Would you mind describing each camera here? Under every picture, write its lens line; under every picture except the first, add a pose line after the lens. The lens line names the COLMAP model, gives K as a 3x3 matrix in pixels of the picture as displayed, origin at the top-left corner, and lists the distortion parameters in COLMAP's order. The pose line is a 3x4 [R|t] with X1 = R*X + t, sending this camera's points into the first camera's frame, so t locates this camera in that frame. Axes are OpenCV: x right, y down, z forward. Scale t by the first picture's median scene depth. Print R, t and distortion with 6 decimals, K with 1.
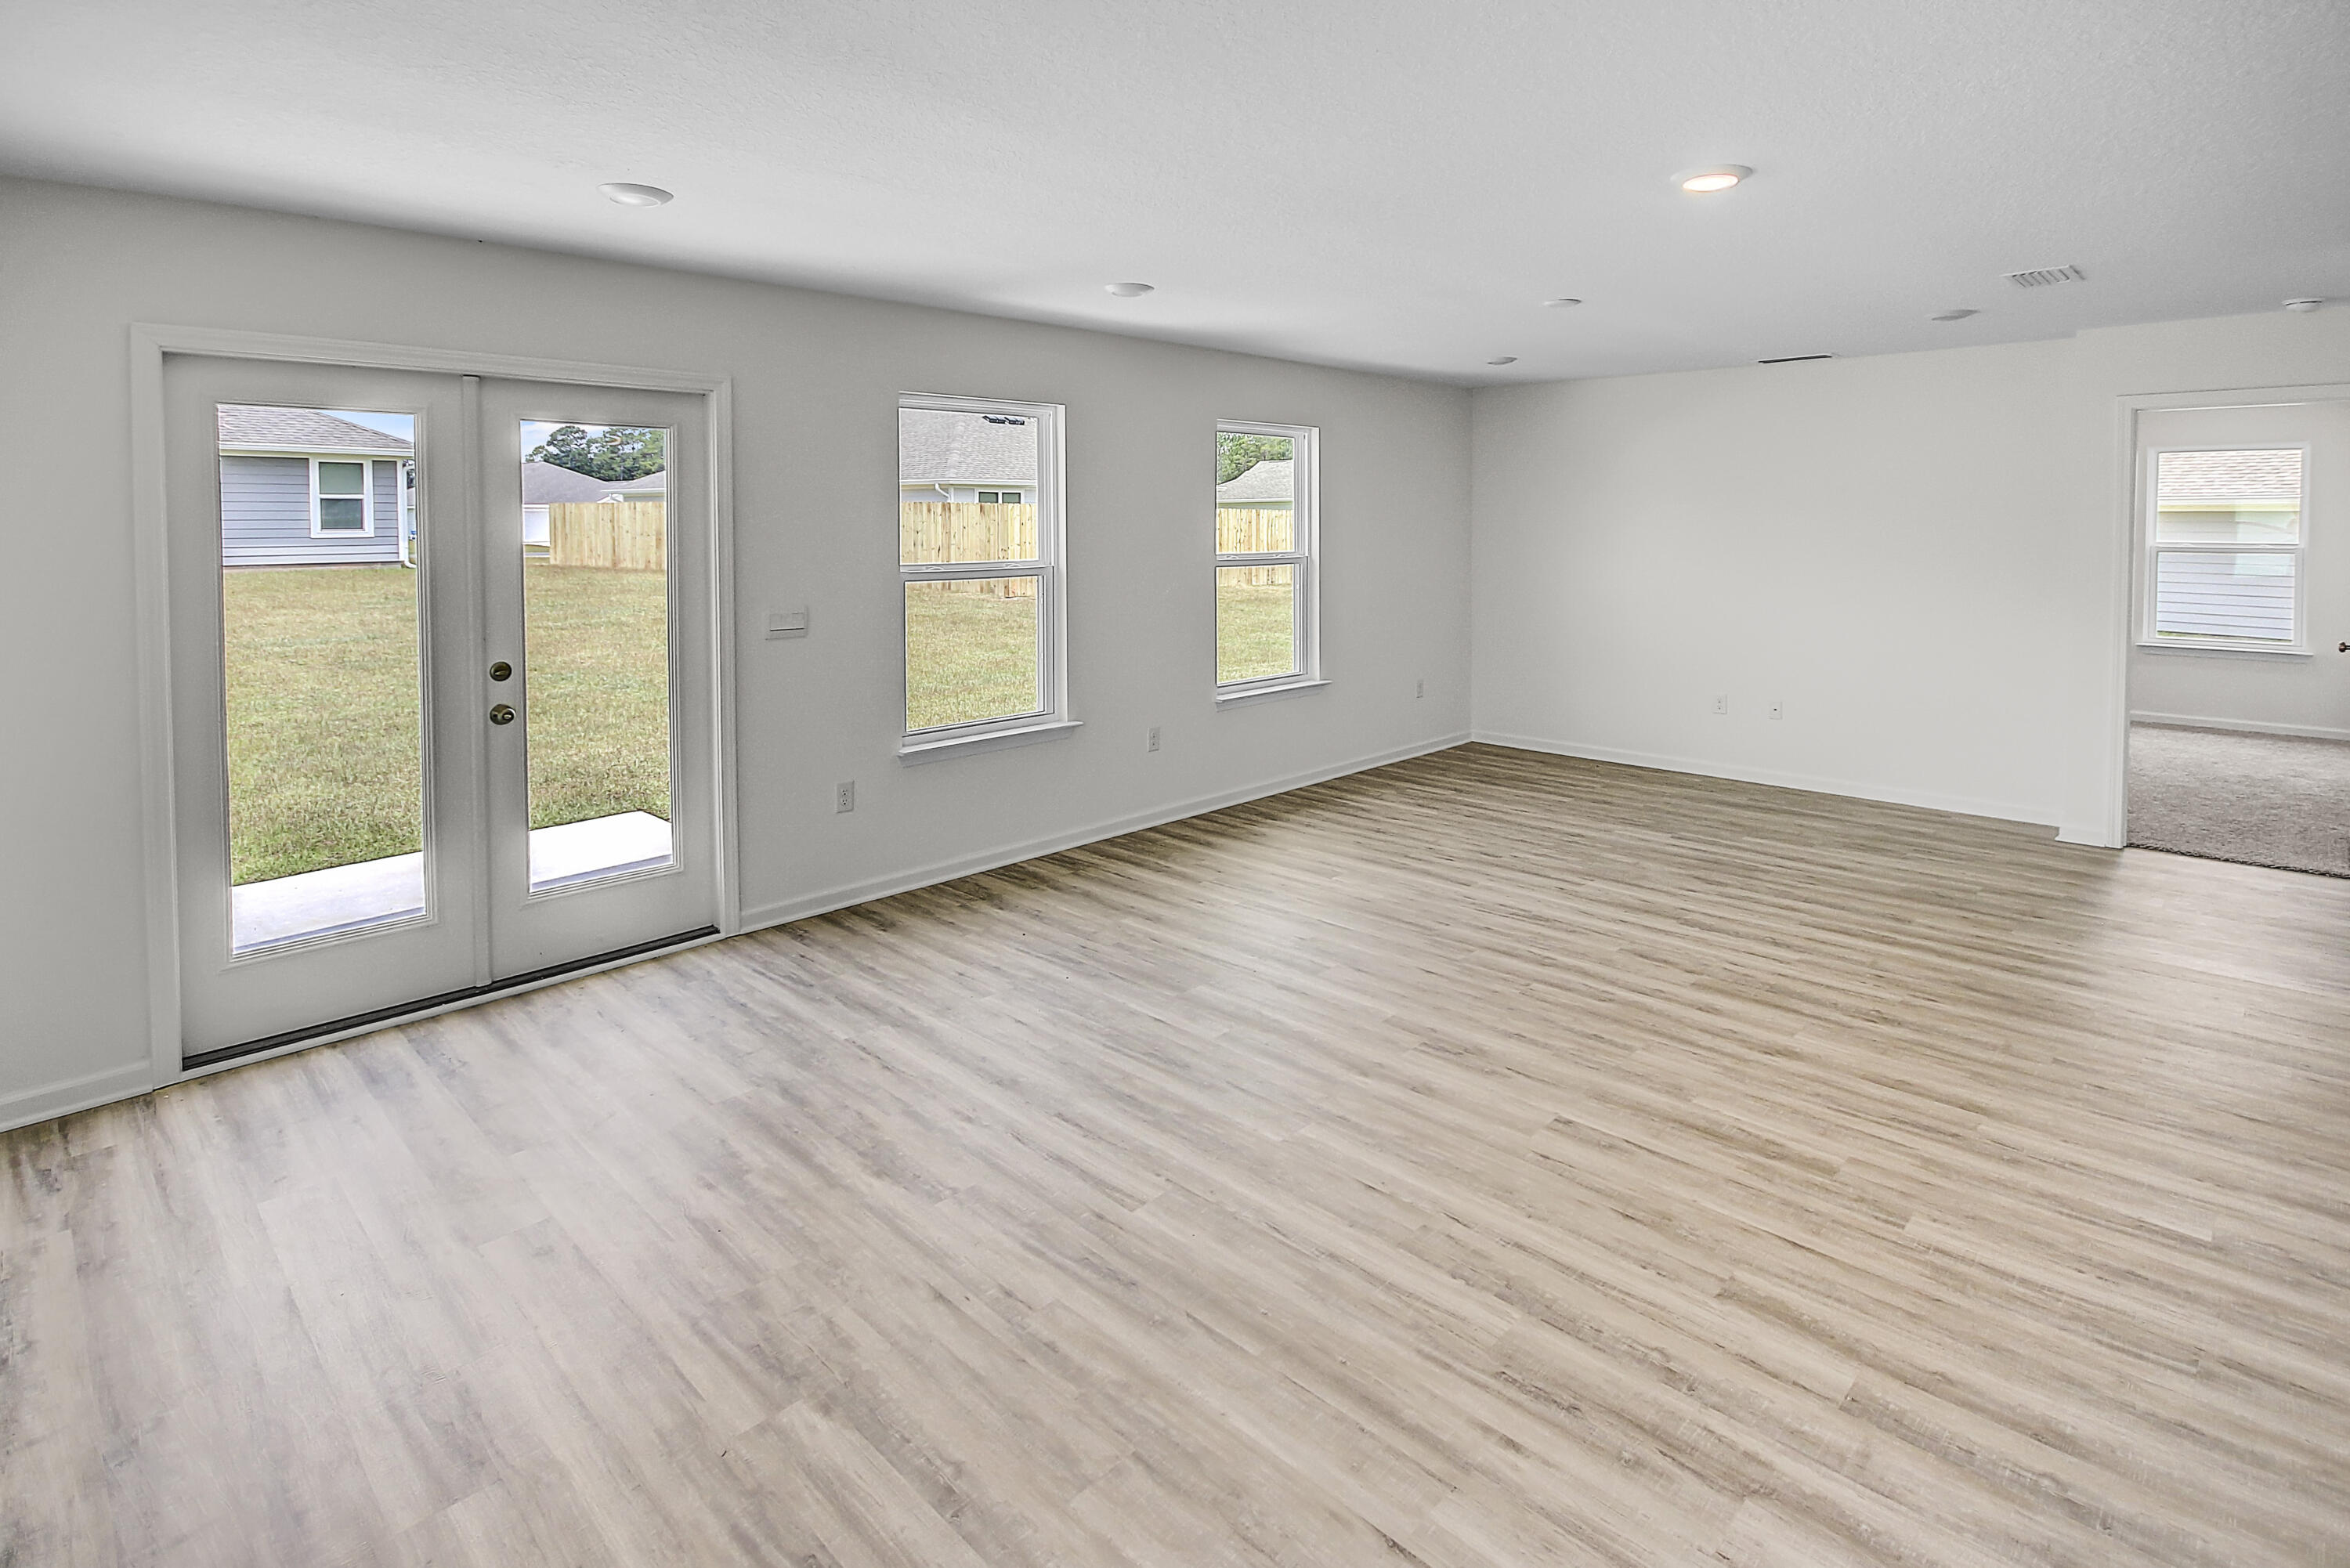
lens RADIAL K [[1127.2, 0, 1156.8], [0, 1127.2, 774.9], [0, 0, 1]] dist [0.001097, -0.000193]
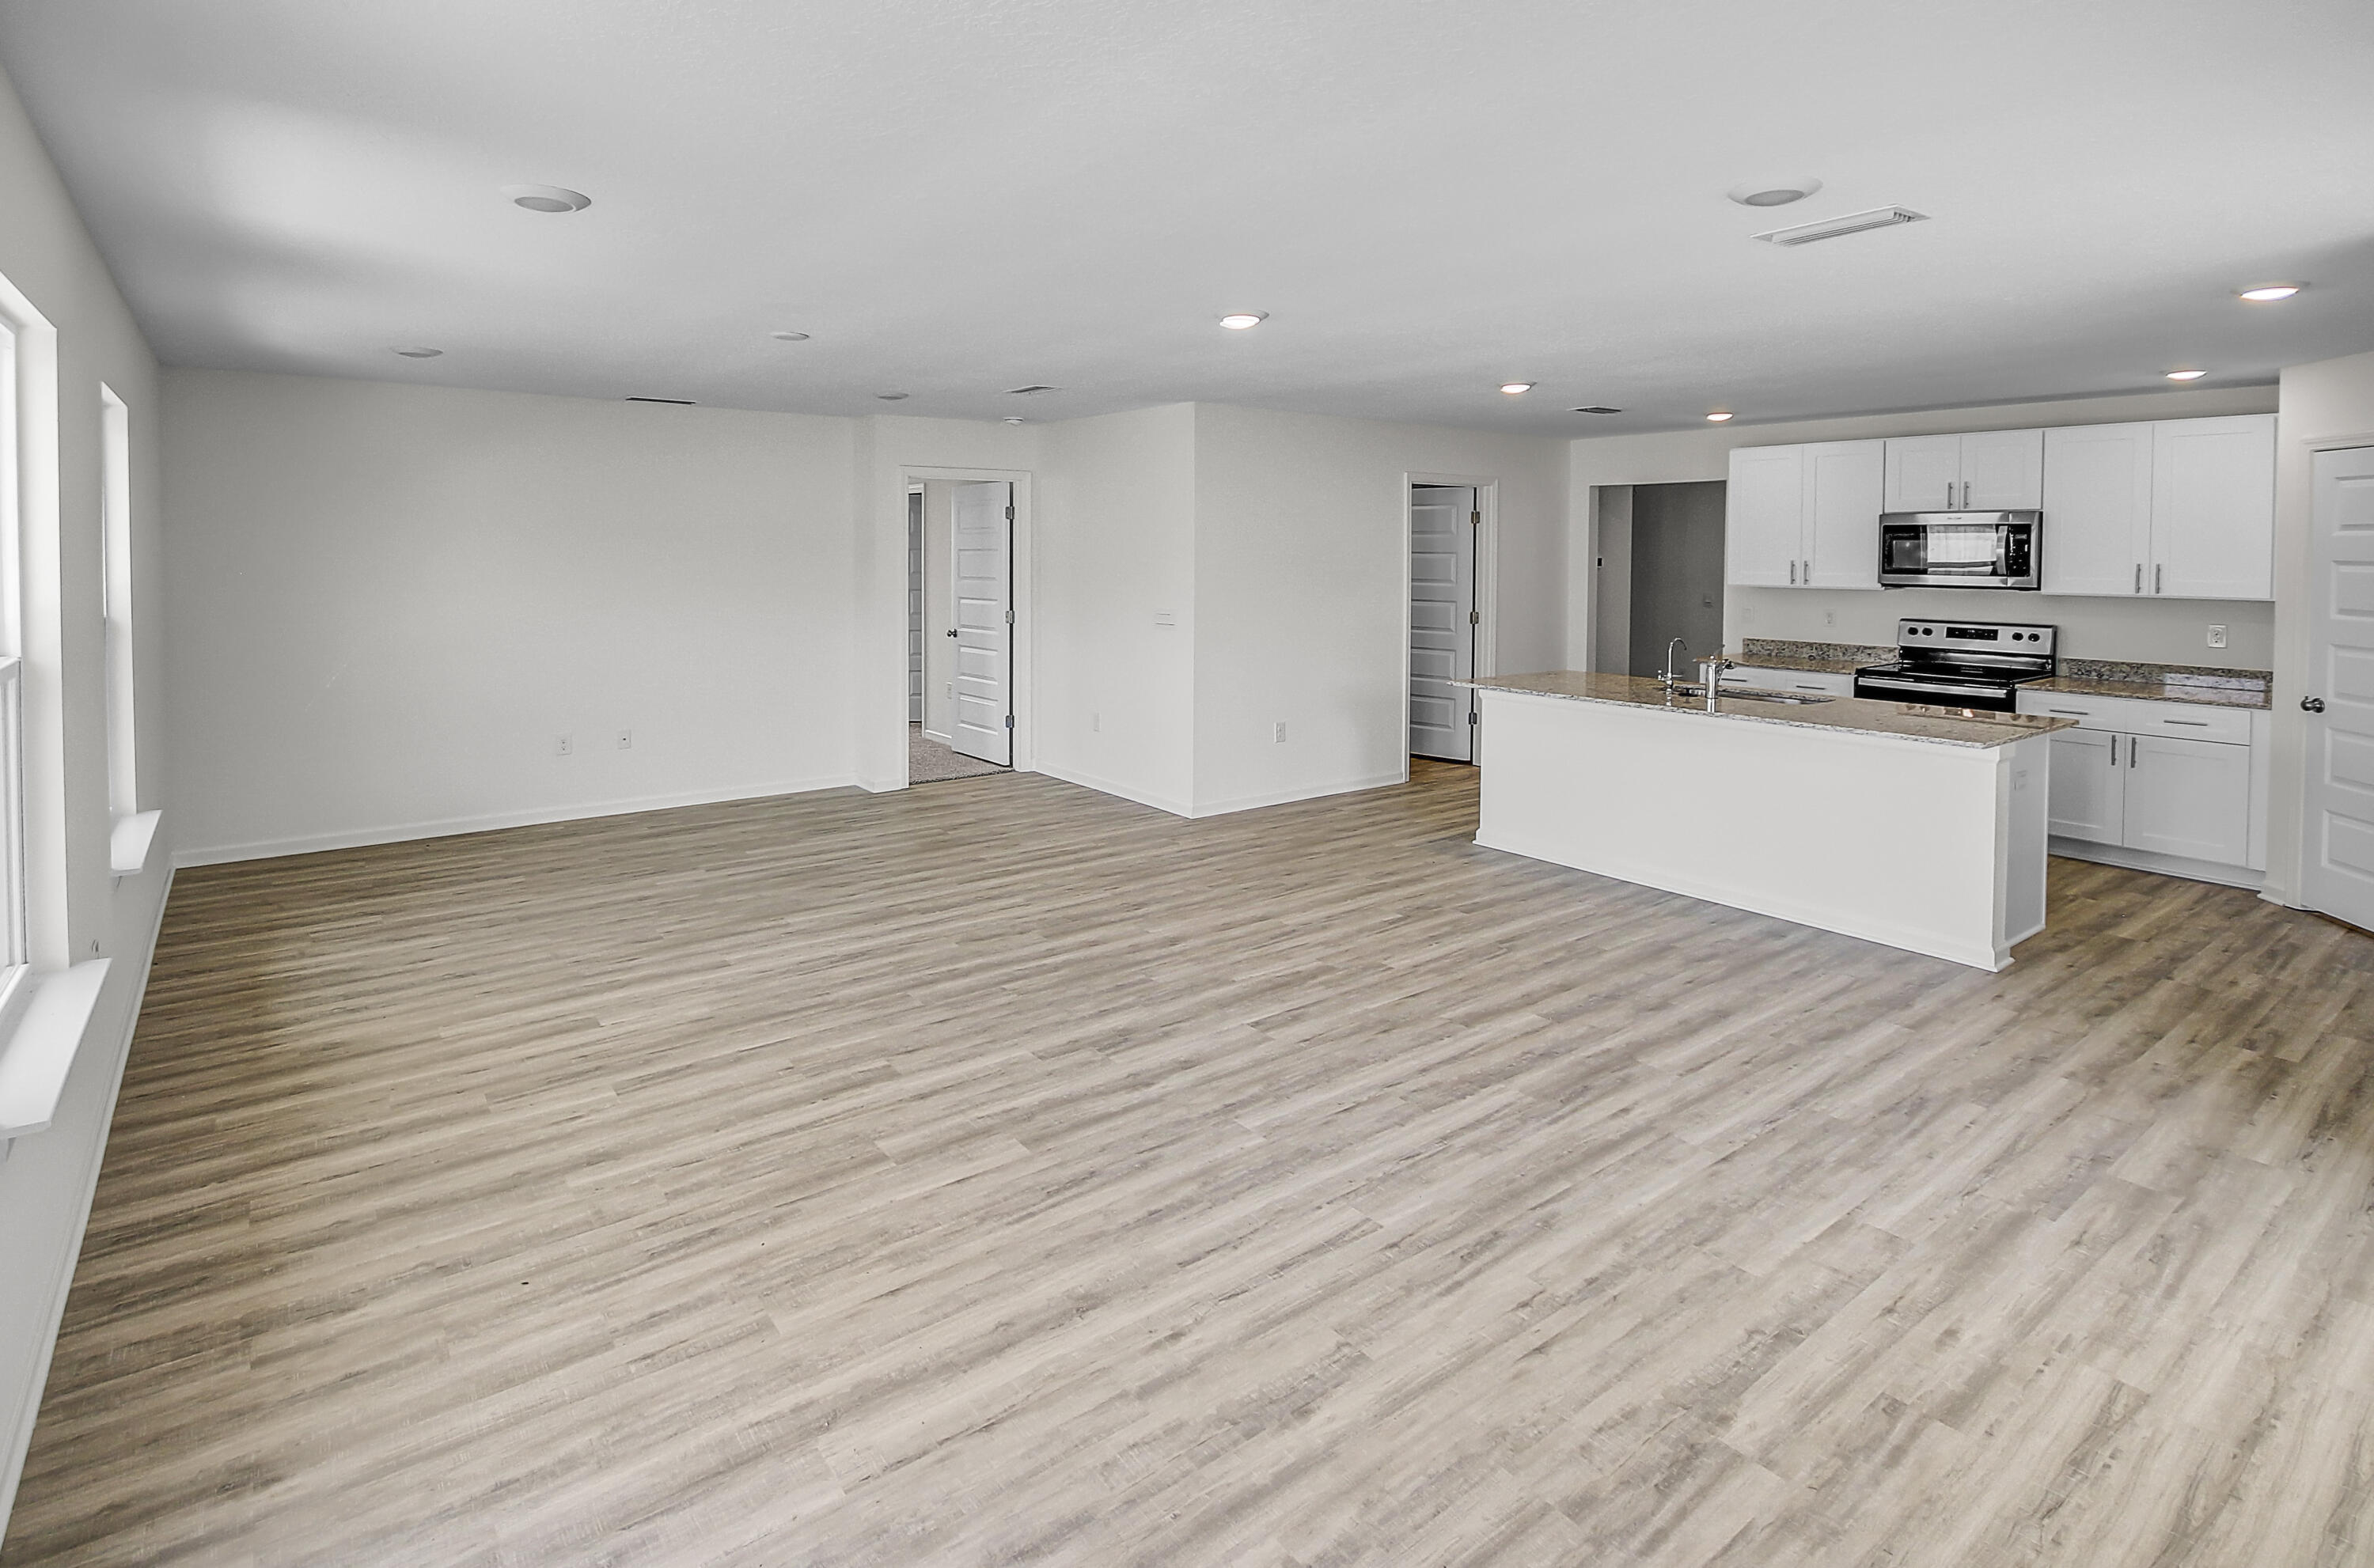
lens RADIAL K [[1138.7, 0, 1169.0], [0, 1138.7, 806.4], [0, 0, 1]] dist [0.001097, -0.000193]
pose [[0.150454, -0.211596, 0.965707, -1.060530], [0.210439, 0.961294, 0.177843, -0.224864], [-0.965960, 0.176465, 0.189159, 1.009712]]
